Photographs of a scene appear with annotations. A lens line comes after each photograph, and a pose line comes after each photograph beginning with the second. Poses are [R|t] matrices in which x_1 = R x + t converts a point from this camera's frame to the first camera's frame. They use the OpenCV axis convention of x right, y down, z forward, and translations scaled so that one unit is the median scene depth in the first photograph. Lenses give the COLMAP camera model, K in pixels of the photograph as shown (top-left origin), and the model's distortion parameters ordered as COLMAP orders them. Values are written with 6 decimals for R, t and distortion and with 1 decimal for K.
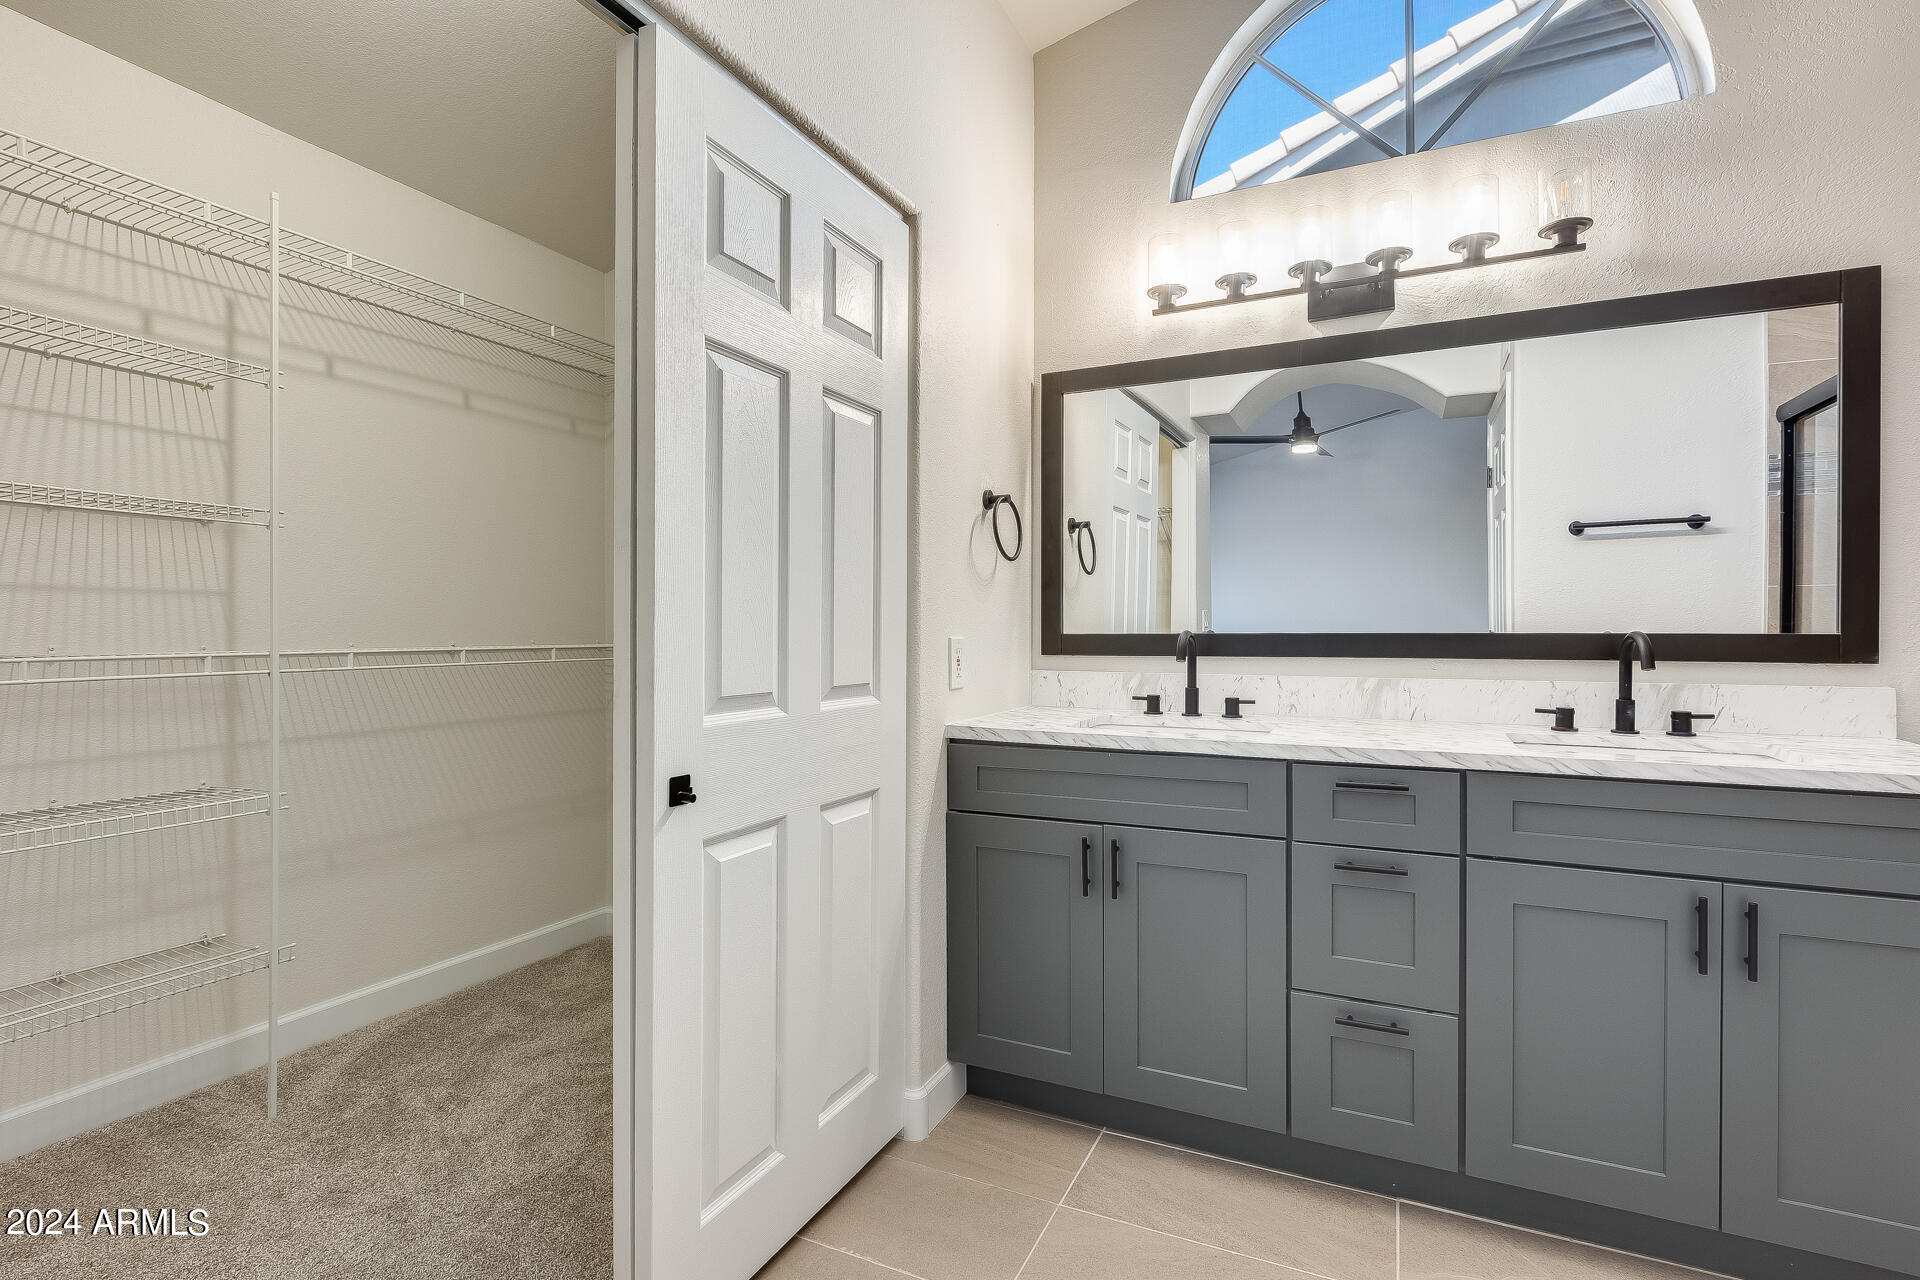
lens RADIAL K [[927.1, 0, 966.0], [0, 927.1, 638.5], [0, 0, 1]] dist [-0.002476, -0.001827]
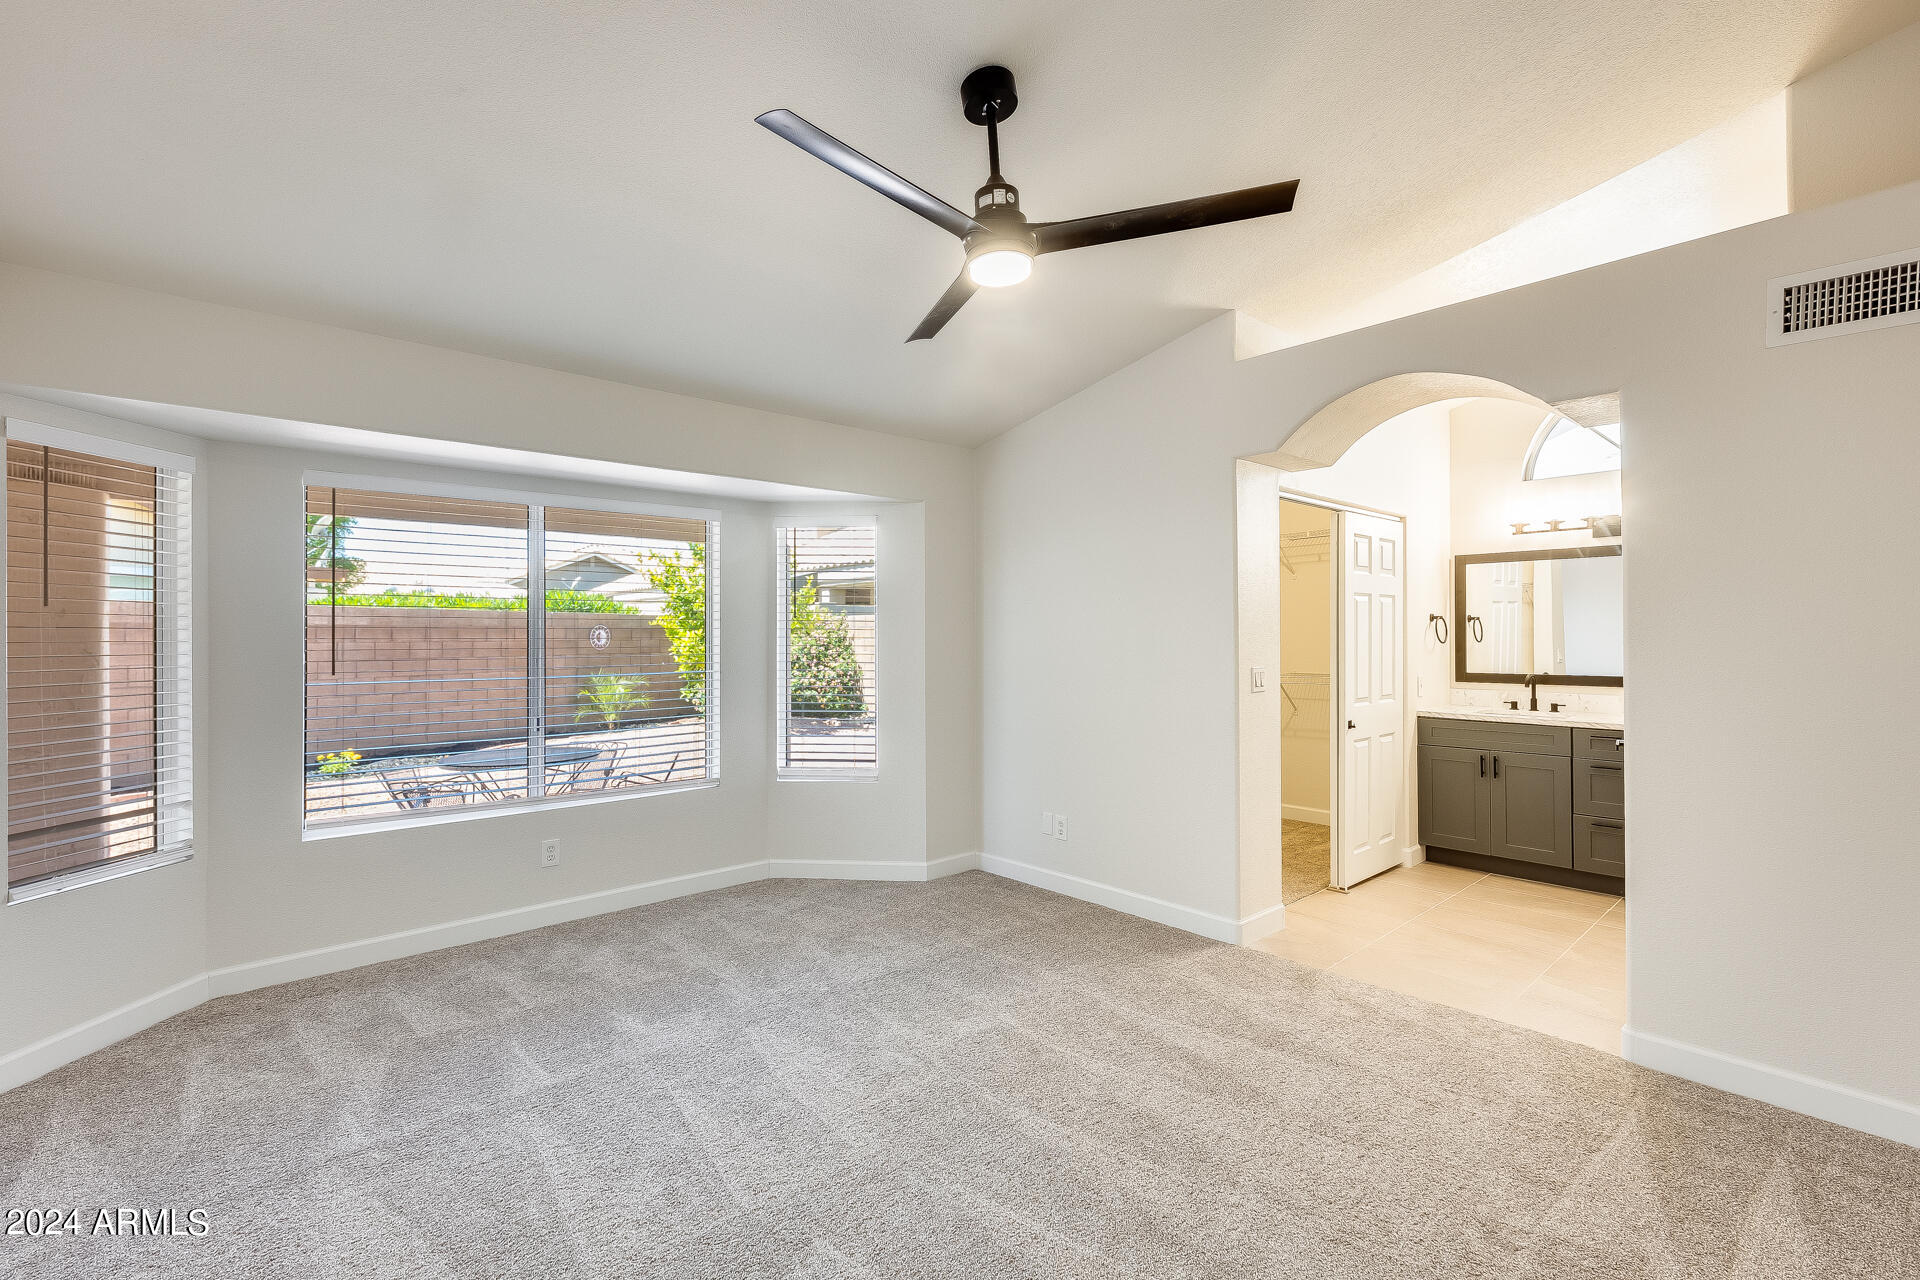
lens RADIAL K [[862.9, 0, 939.4], [0, 862.9, 628.3], [0, 0, 1]] dist [0.000110, -0.001645]
pose [[0.917292, -0.004908, -0.398185, -0.259379], [0.001517, 0.999960, -0.008832, -0.105167], [0.398212, 0.007498, 0.917263, -1.571901]]
